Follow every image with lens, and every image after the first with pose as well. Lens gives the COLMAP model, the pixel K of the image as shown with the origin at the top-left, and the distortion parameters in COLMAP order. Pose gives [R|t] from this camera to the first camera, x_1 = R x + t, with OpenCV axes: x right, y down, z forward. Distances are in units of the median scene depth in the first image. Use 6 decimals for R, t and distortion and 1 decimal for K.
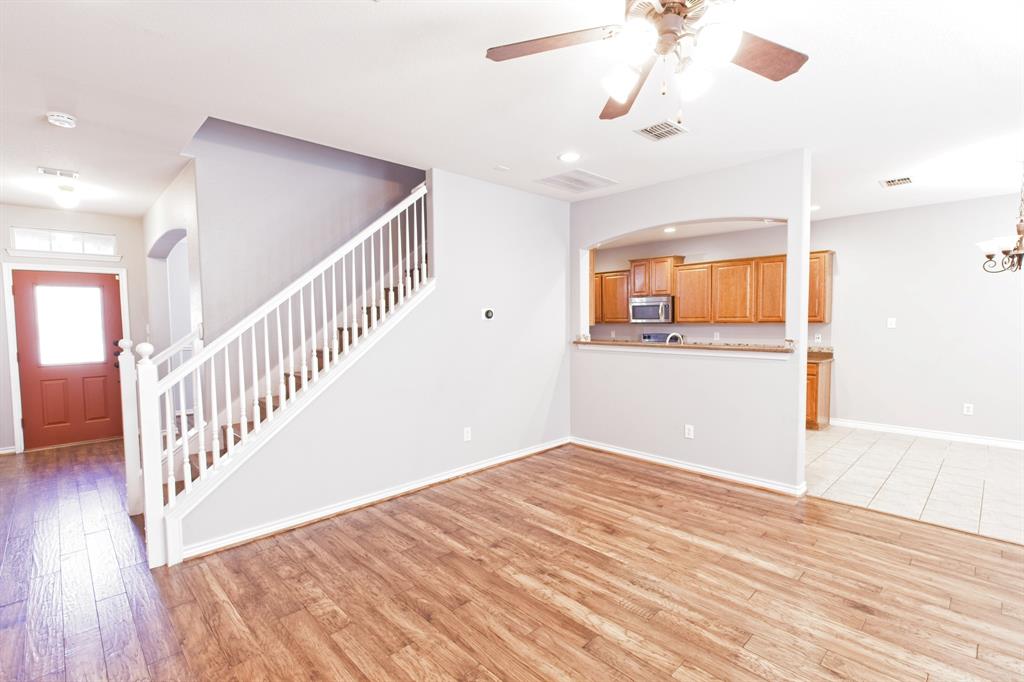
lens RADIAL K [[469.3, 0, 516.5], [0, 469.3, 342.9], [0, 0, 1]] dist [0.023019, -0.012329]
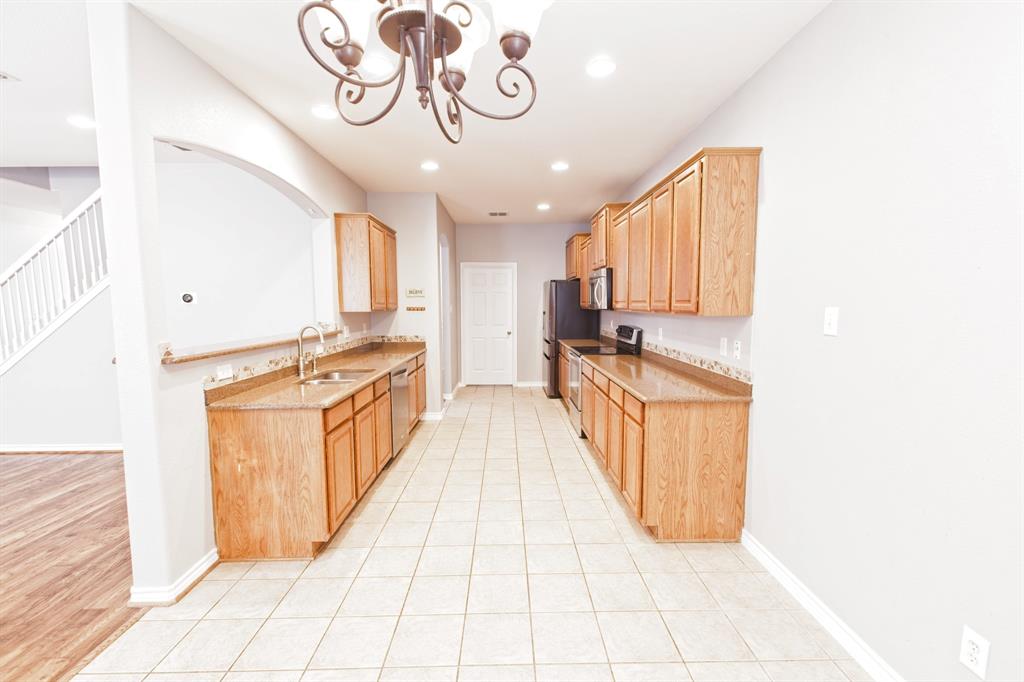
lens RADIAL K [[449.5, 0, 517.9], [0, 449.5, 343.9], [0, 0, 1]] dist [0.018452, -0.010534]
pose [[0.734015, 0.066987, -0.675822, 1.368561], [-0.037155, 0.997594, 0.058527, -0.057631], [0.678117, -0.017849, 0.734738, 0.947707]]
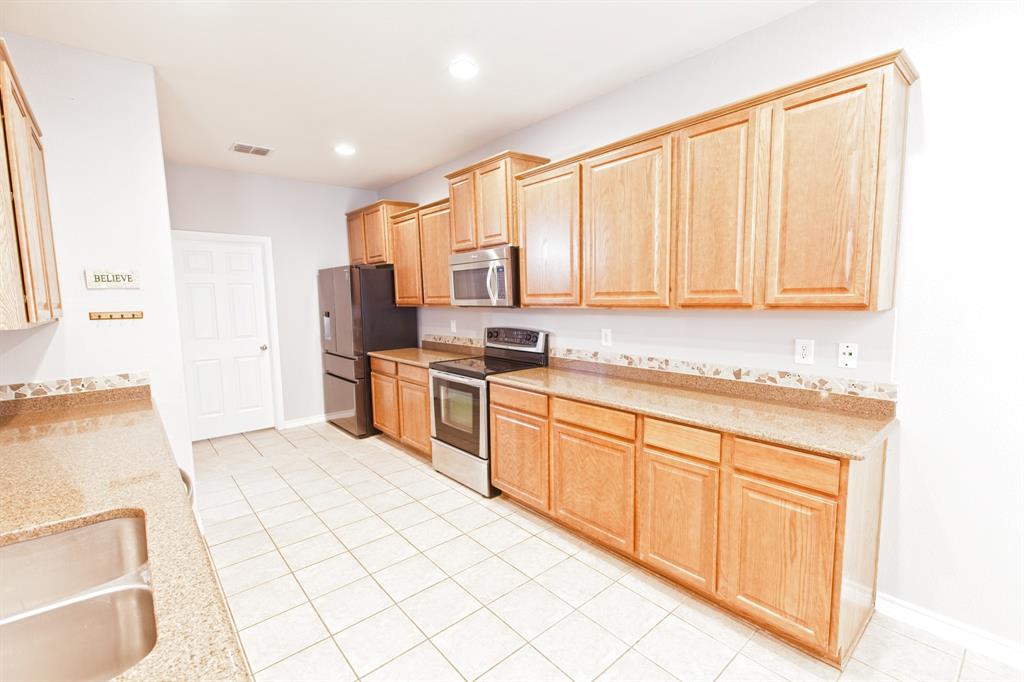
lens RADIAL K [[449.5, 0, 517.9], [0, 449.5, 343.9], [0, 0, 1]] dist [0.018452, -0.010534]
pose [[0.998250, -0.003663, -0.059026, 0.743390], [0.006989, 0.998393, 0.056242, -0.065346], [0.058725, -0.056556, 0.996671, 1.171980]]
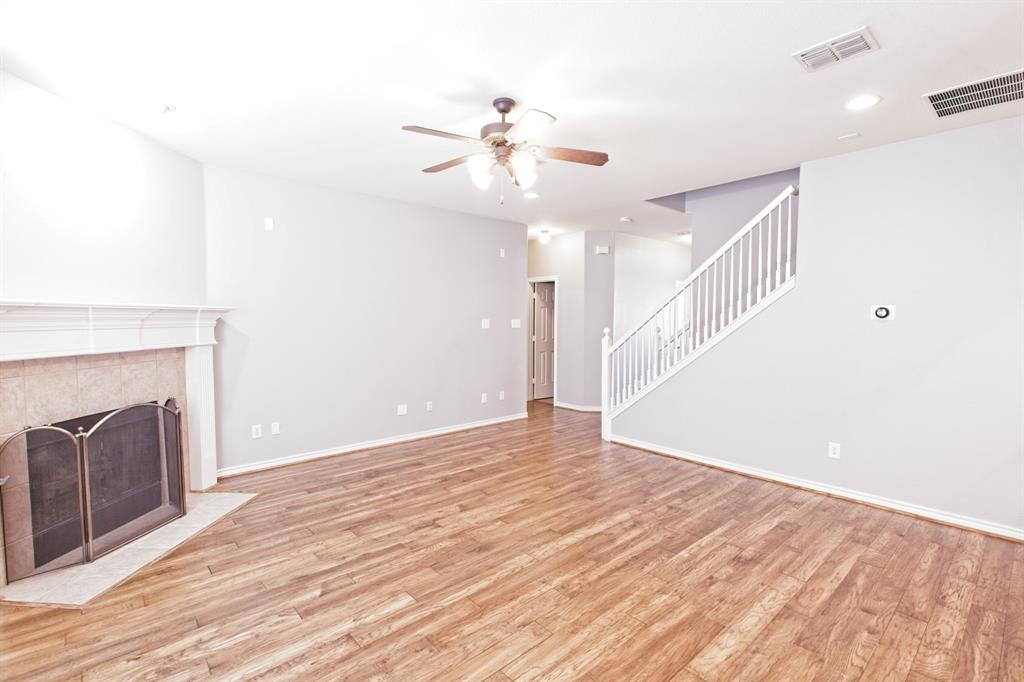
lens RADIAL K [[469.3, 0, 516.5], [0, 469.3, 342.9], [0, 0, 1]] dist [0.023019, -0.012329]
pose [[-0.041118, 0.062868, -0.997174, 0.941052], [-0.055905, 0.996310, 0.065119, -0.034432], [0.997589, 0.058424, -0.037452, 0.520182]]
